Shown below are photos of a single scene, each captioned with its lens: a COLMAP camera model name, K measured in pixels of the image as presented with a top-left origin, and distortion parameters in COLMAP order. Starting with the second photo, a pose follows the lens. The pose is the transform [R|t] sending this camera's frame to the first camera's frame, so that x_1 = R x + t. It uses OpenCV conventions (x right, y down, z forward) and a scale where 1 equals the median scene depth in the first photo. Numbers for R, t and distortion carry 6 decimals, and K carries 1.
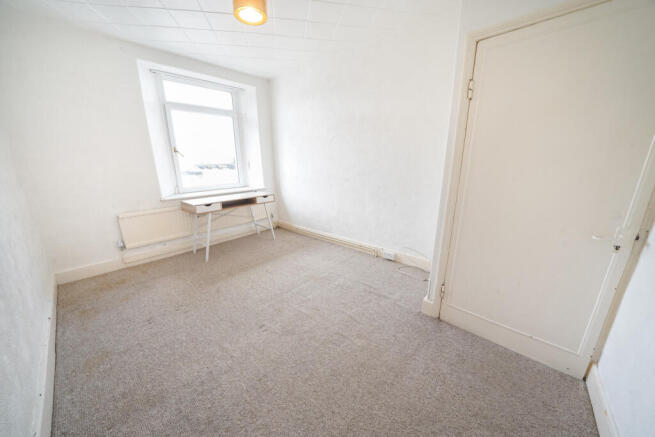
lens RADIAL K [[227.2, 0, 327.6], [0, 227.2, 221.0], [0, 0, 1]] dist [-0.024762, 0.000318]
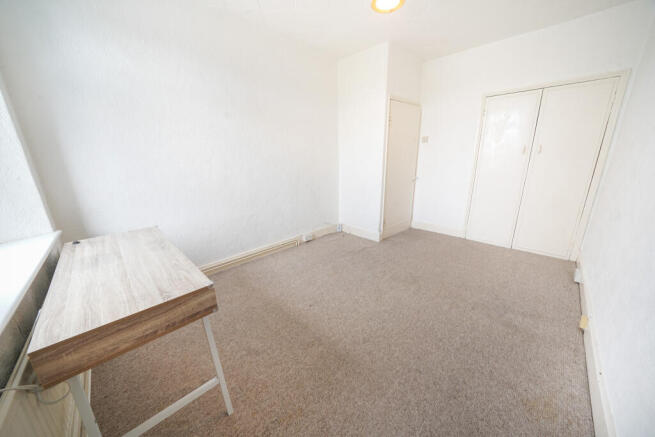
lens RADIAL K [[227.2, 0, 328.9], [0, 227.2, 221.9], [0, 0, 1]] dist [-0.024762, 0.000318]
pose [[0.075066, -0.275648, 0.958323, -0.800594], [0.276517, 0.929100, 0.245583, -0.177186], [-0.958073, 0.246558, 0.145965, 0.689213]]
